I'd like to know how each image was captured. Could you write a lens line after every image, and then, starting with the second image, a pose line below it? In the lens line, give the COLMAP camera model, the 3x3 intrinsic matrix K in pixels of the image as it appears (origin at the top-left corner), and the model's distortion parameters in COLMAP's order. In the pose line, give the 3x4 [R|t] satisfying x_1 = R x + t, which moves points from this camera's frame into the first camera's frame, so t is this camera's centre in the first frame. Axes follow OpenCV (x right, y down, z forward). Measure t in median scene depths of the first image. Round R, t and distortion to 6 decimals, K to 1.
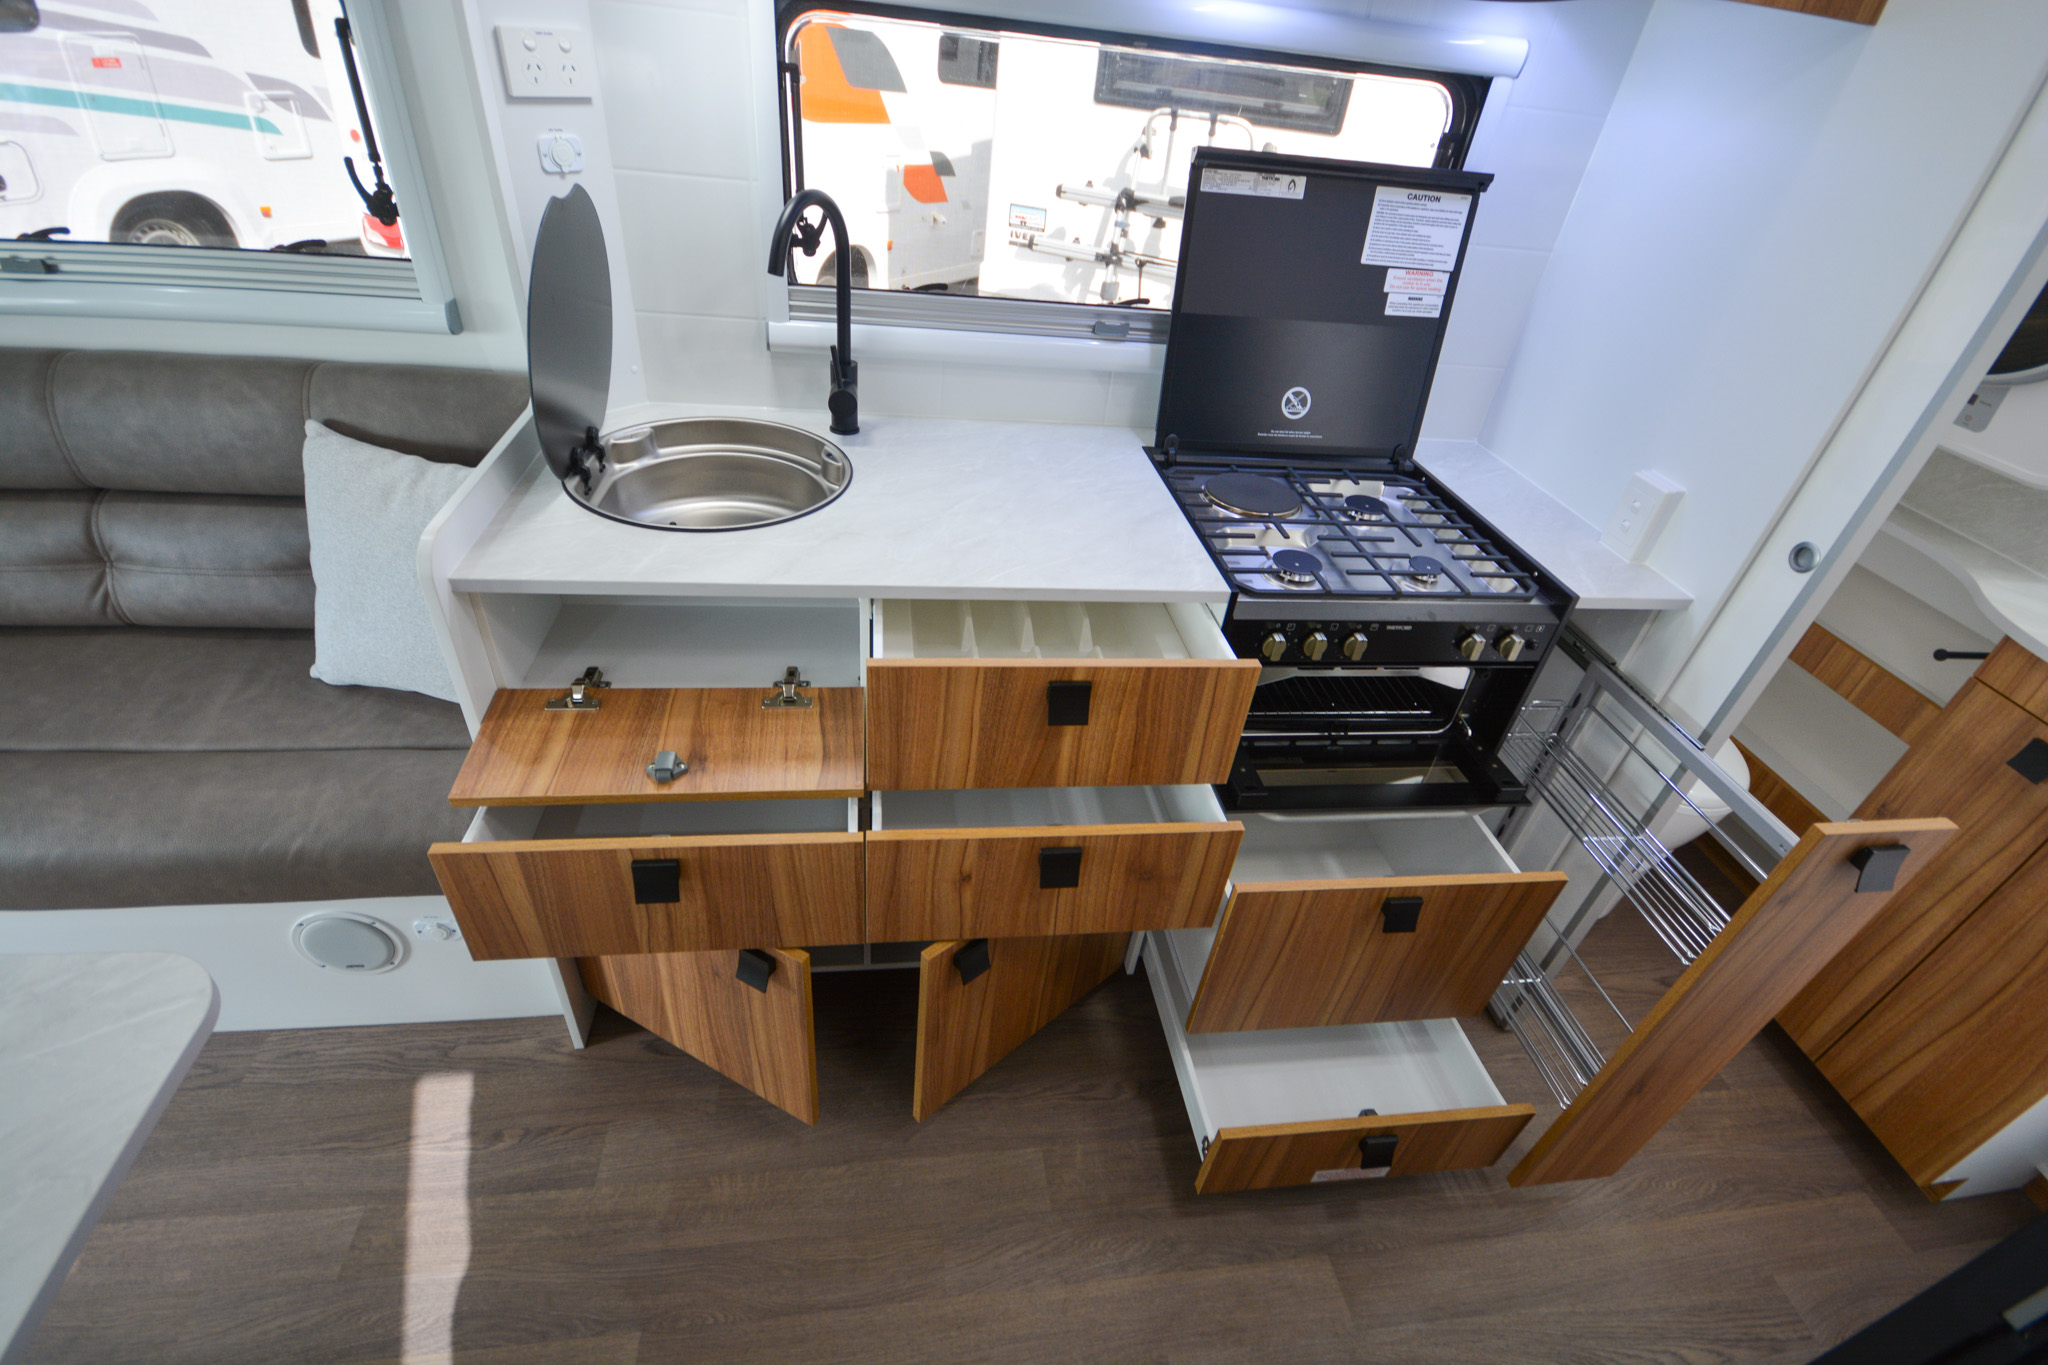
lens RADIAL K [[905.8, 0, 1021.8], [0, 905.8, 687.6], [0, 0, 1]] dist [0.021093, -0.019284]
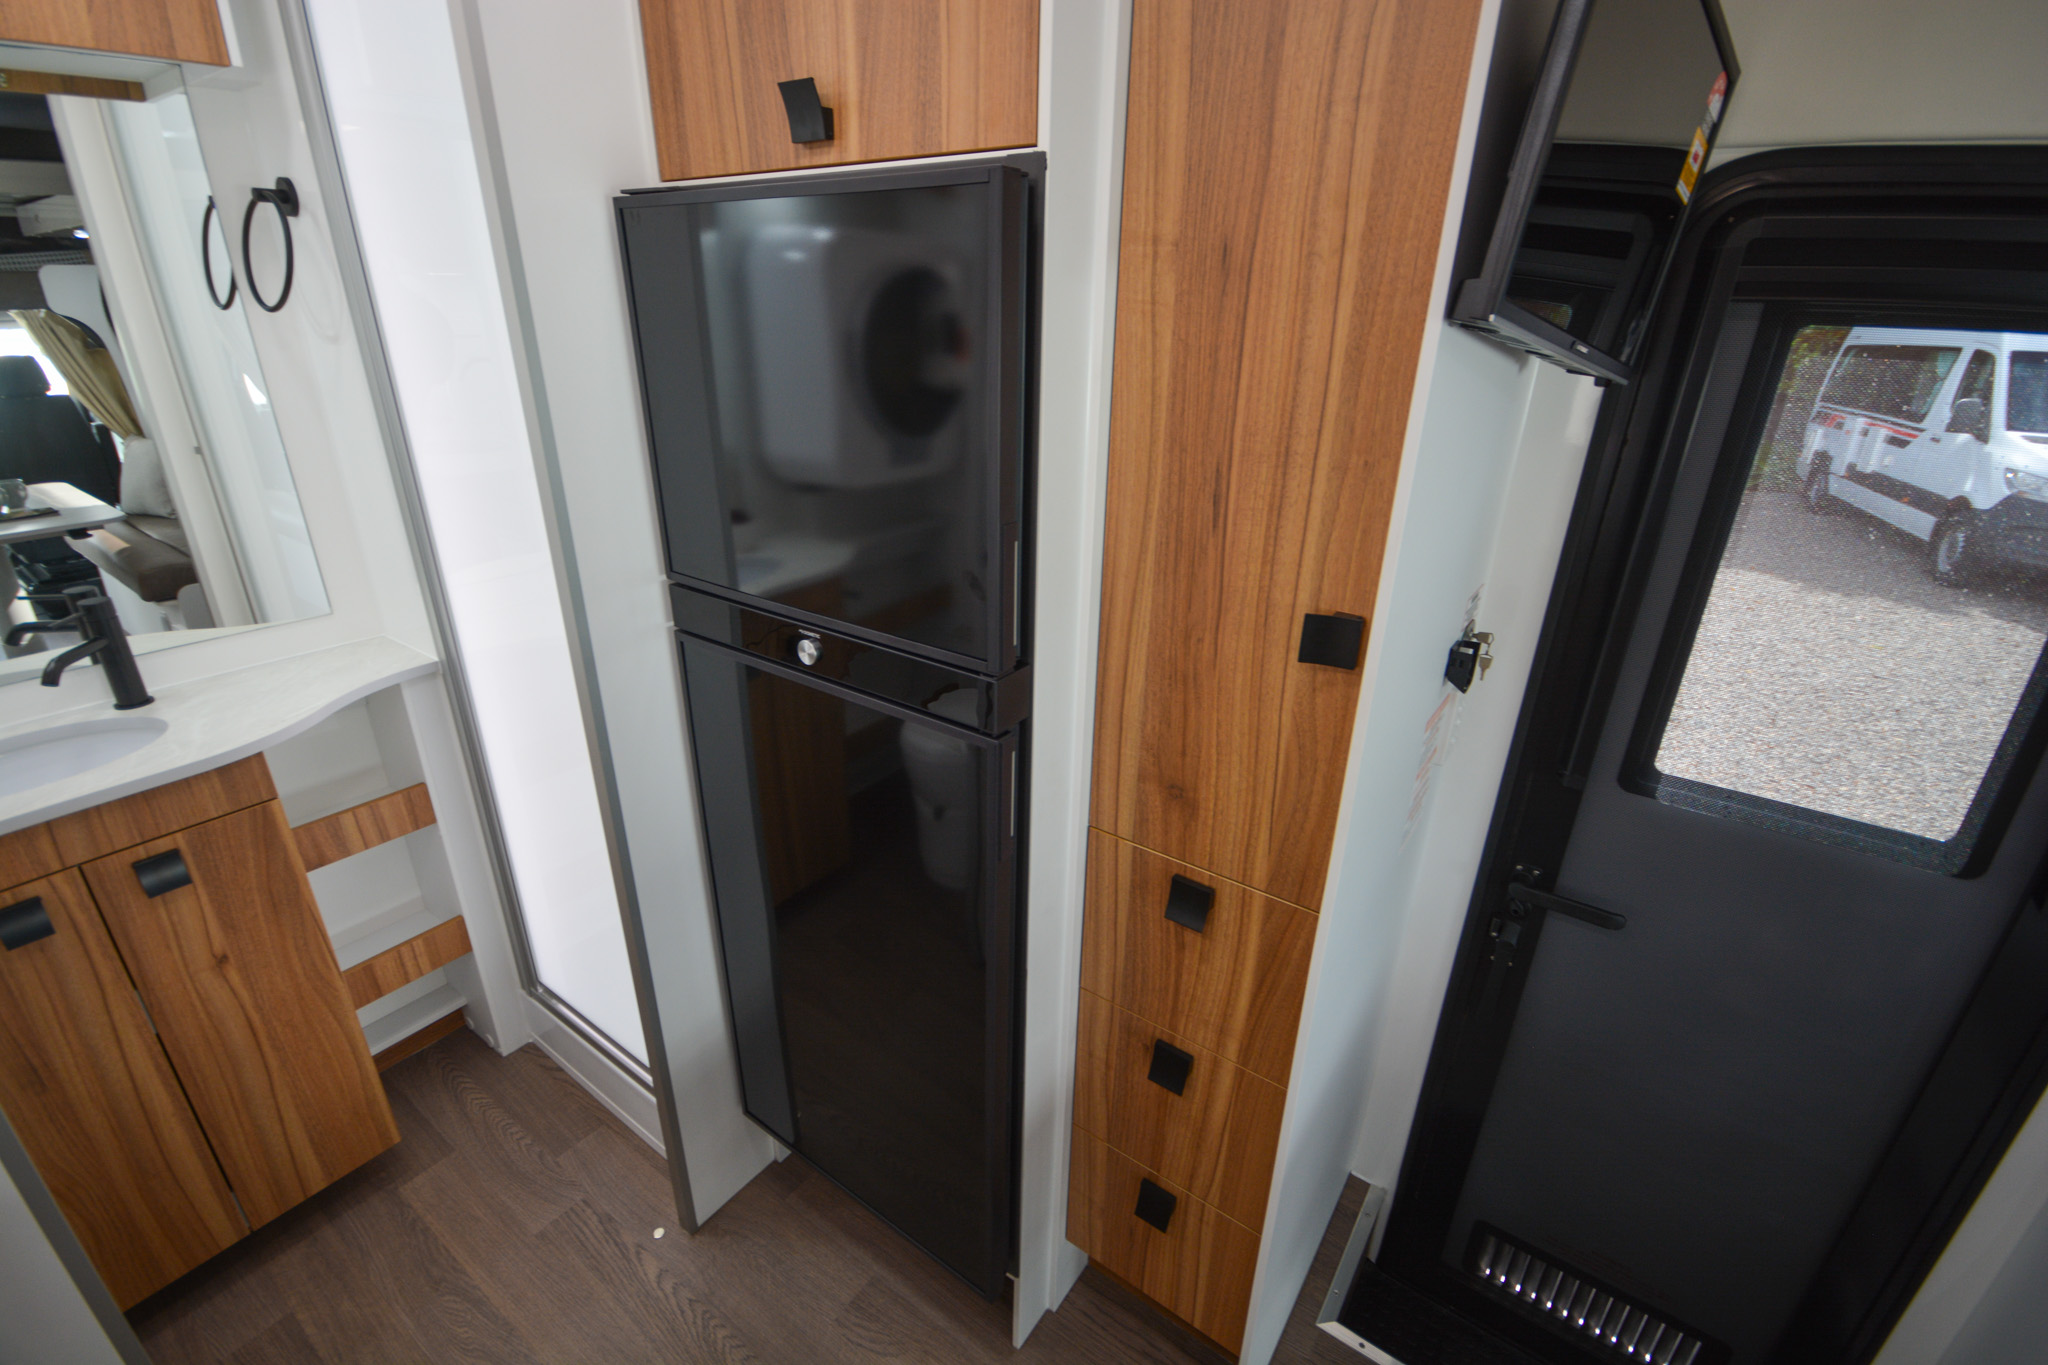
lens RADIAL K [[899.3, 0, 1020.0], [0, 899.3, 686.1], [0, 0, 1]] dist [0.003609, -0.007480]
pose [[-0.721060, -0.368418, 0.586805, 0.014471], [0.336424, 0.554220, 0.761354, -0.341367], [-0.605715, 0.746397, -0.275681, 0.439961]]
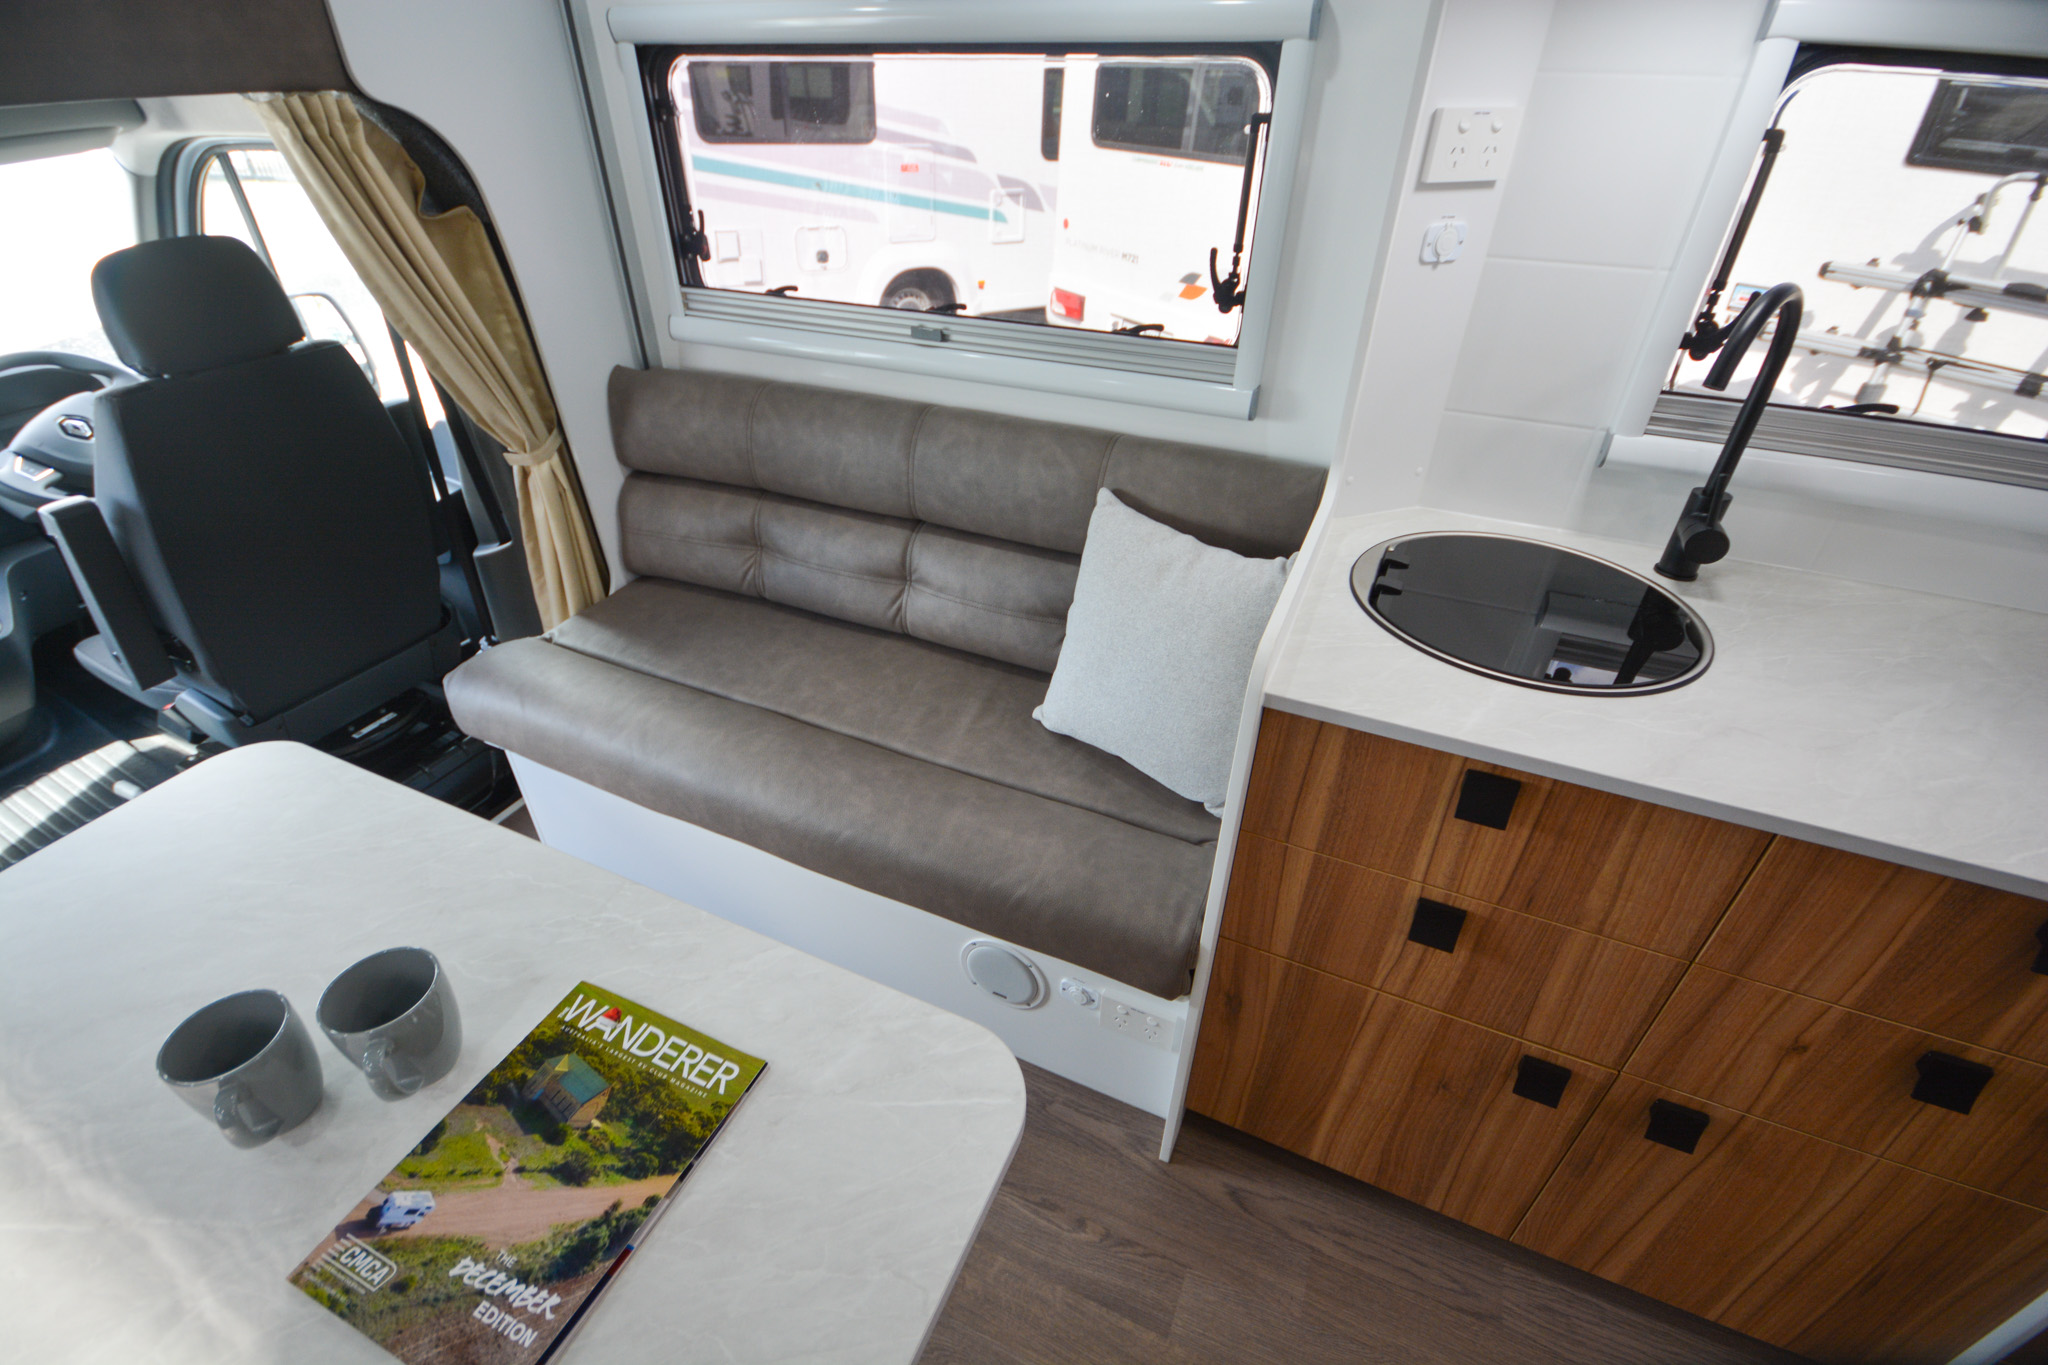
lens RADIAL K [[899.3, 0, 1020.0], [0, 899.3, 686.1], [0, 0, 1]] dist [0.003609, -0.007480]
pose [[0.844857, 0.223644, -0.486003, -0.286544], [-0.253594, 0.967301, 0.004282, -0.048077], [0.471069, 0.119630, 0.873946, 0.061986]]
